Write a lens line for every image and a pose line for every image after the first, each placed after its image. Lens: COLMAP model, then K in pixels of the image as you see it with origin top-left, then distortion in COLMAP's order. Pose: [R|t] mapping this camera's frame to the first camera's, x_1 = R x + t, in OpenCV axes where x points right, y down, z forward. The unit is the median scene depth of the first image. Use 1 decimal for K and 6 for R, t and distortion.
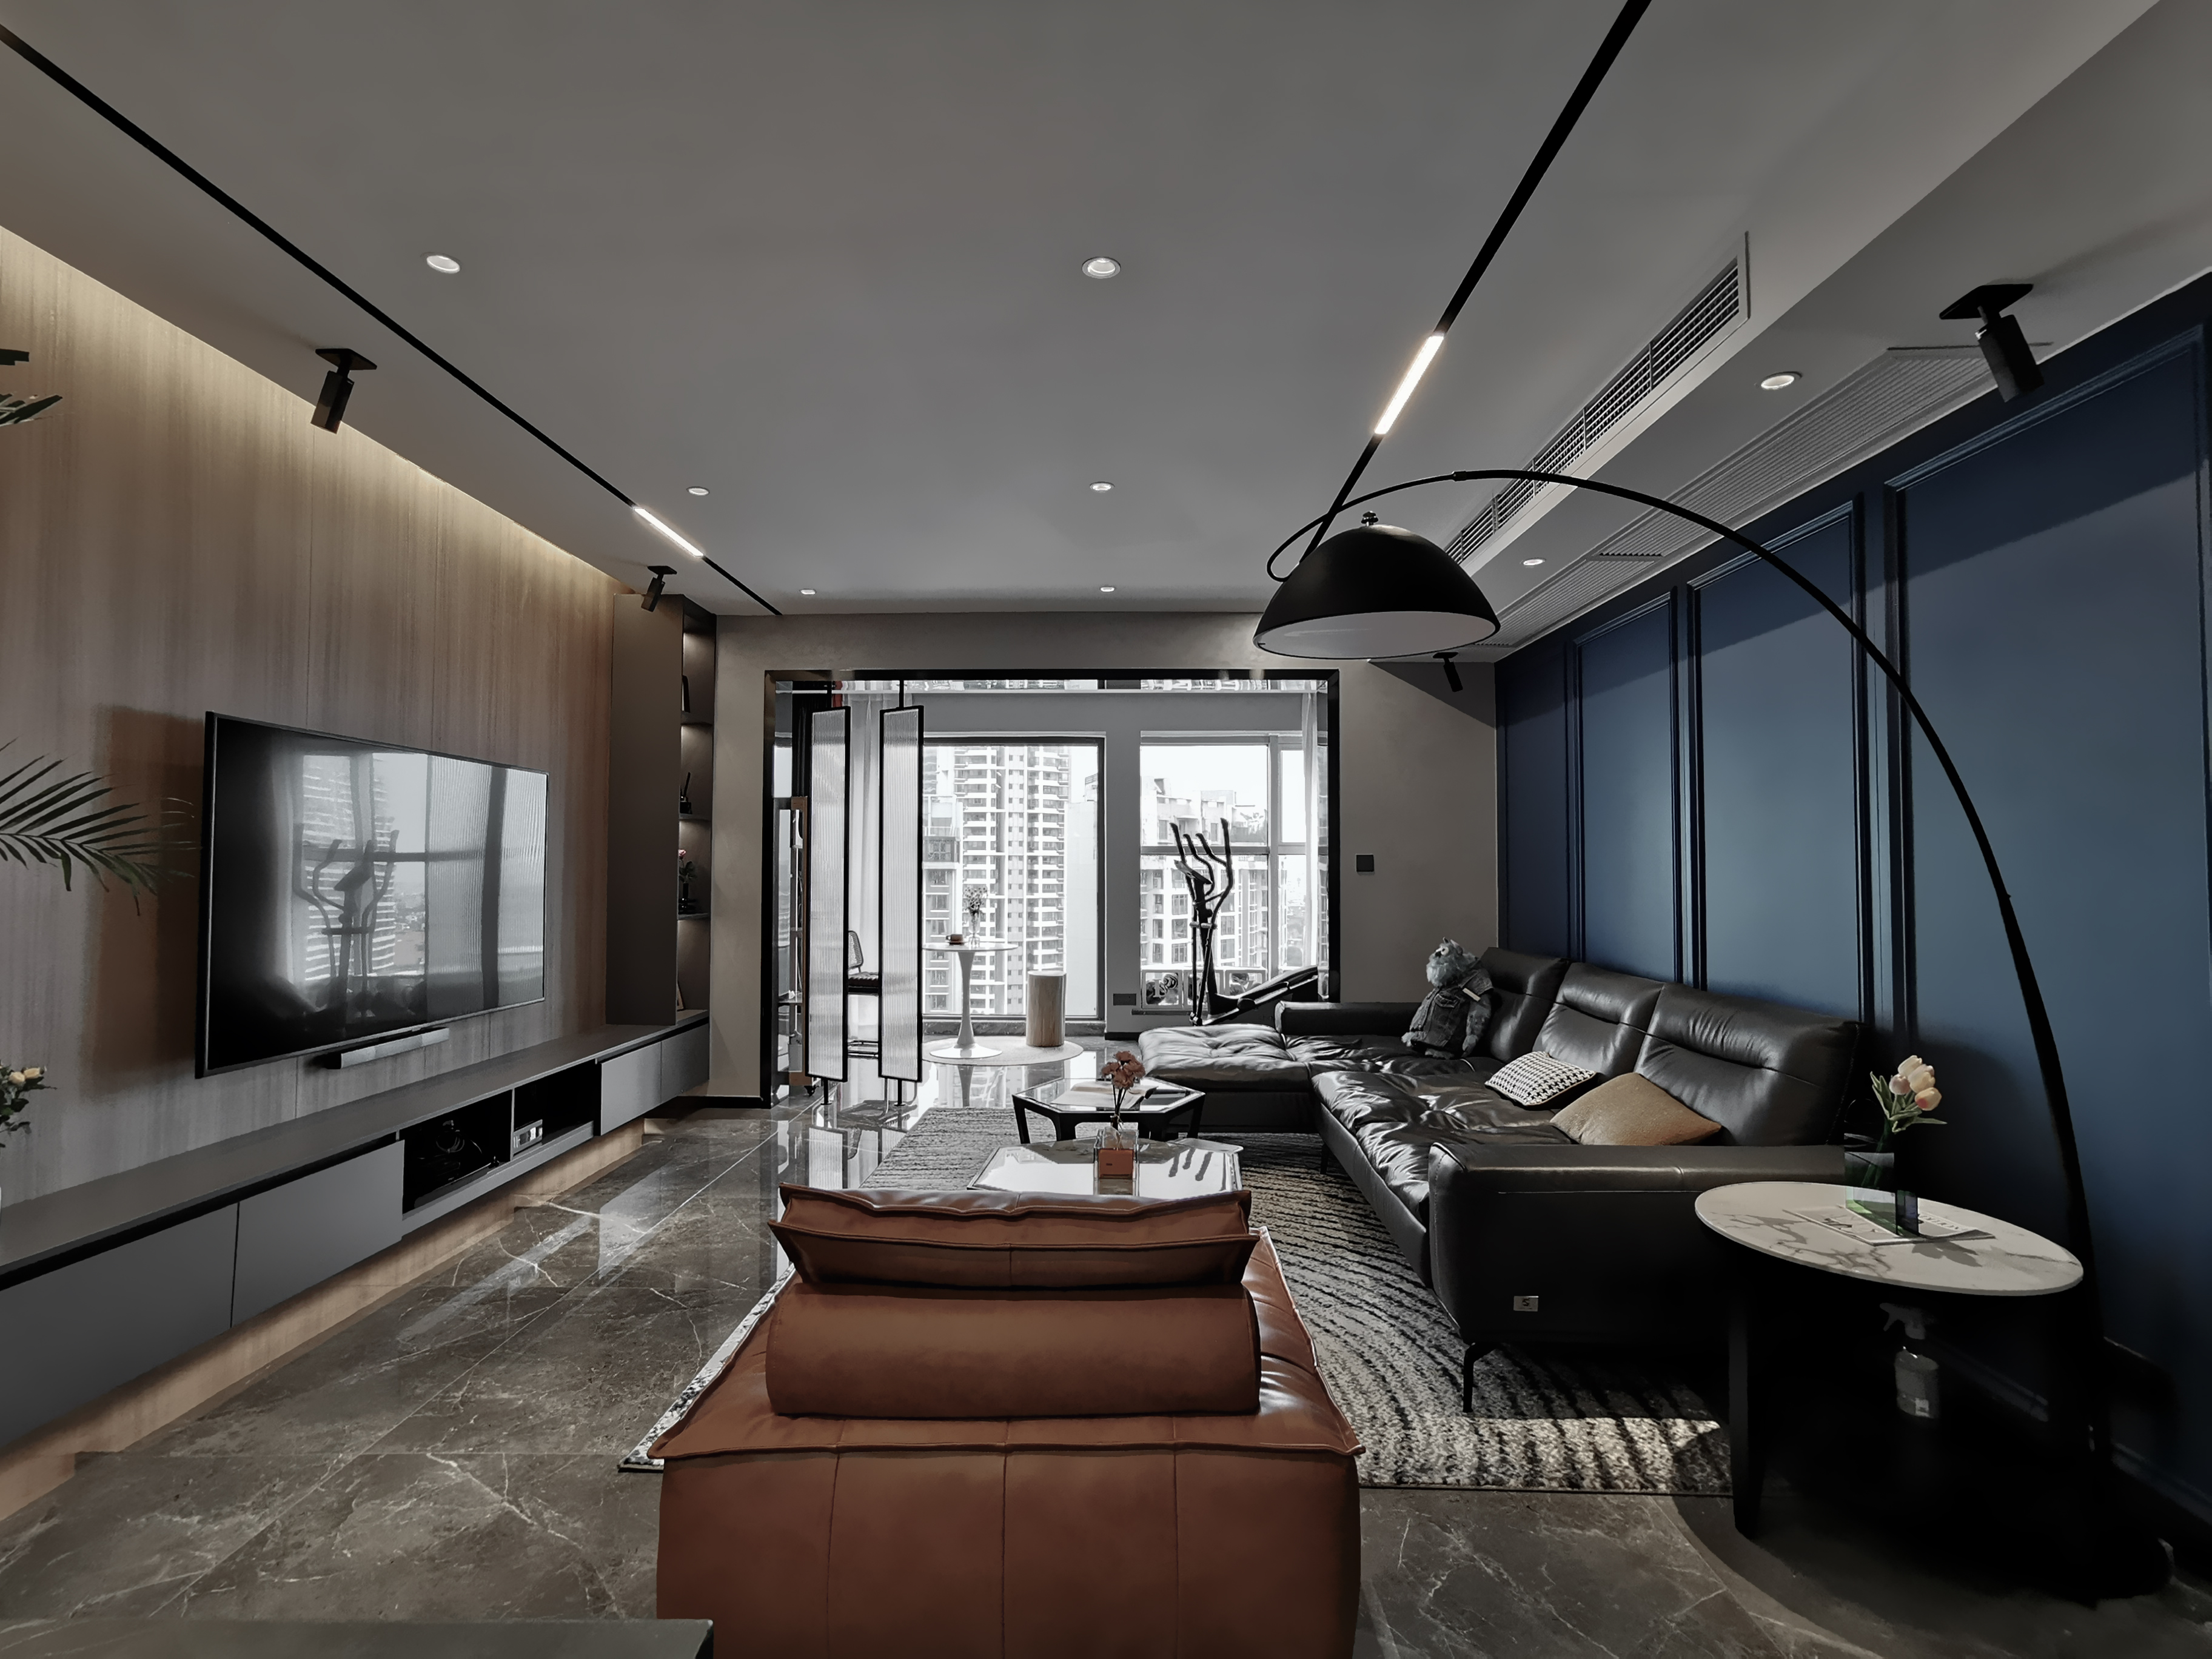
lens RADIAL K [[1073.4, 0, 1106.0], [0, 1073.4, 829.5], [0, 0, 1]] dist [-0.000638, -0.000023]
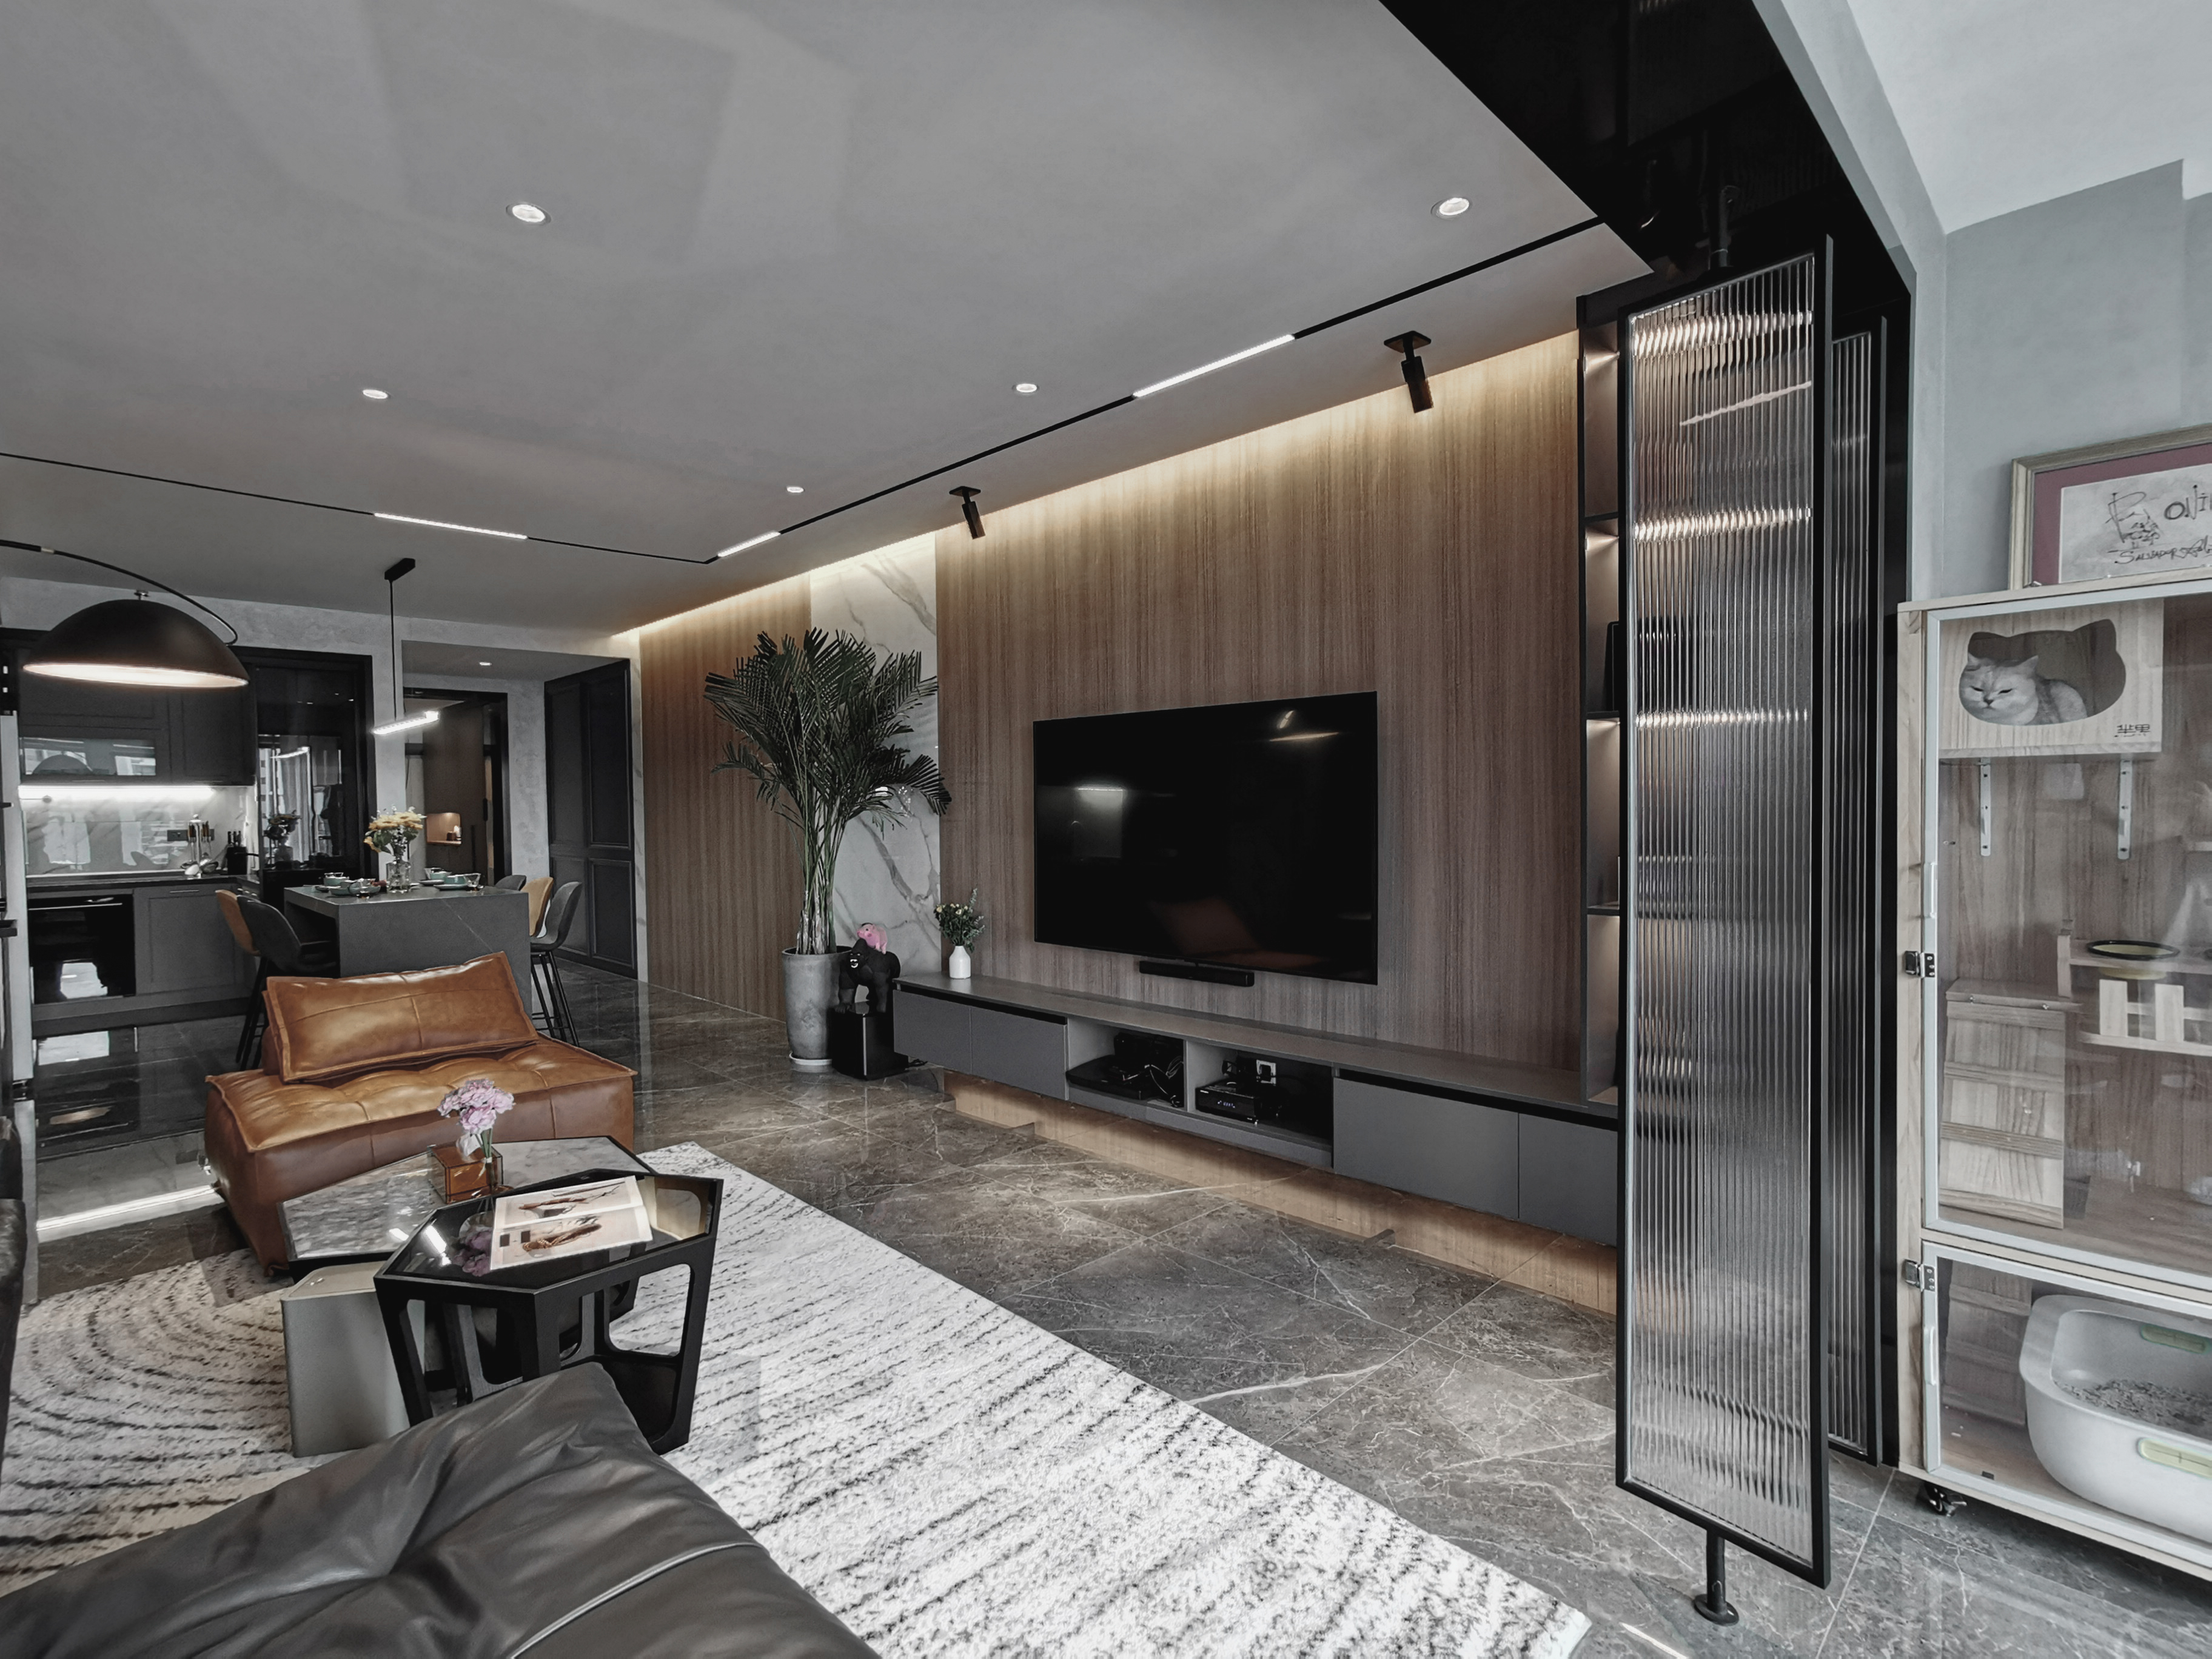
lens RADIAL K [[1073.4, 0, 1106.0], [0, 1073.4, 829.5], [0, 0, 1]] dist [-0.000638, -0.000023]
pose [[-0.700832, 0.018899, -0.713076, 0.256308], [0.032340, 0.999463, -0.005296, 0.060892], [0.712593, -0.026773, -0.701067, 2.023161]]
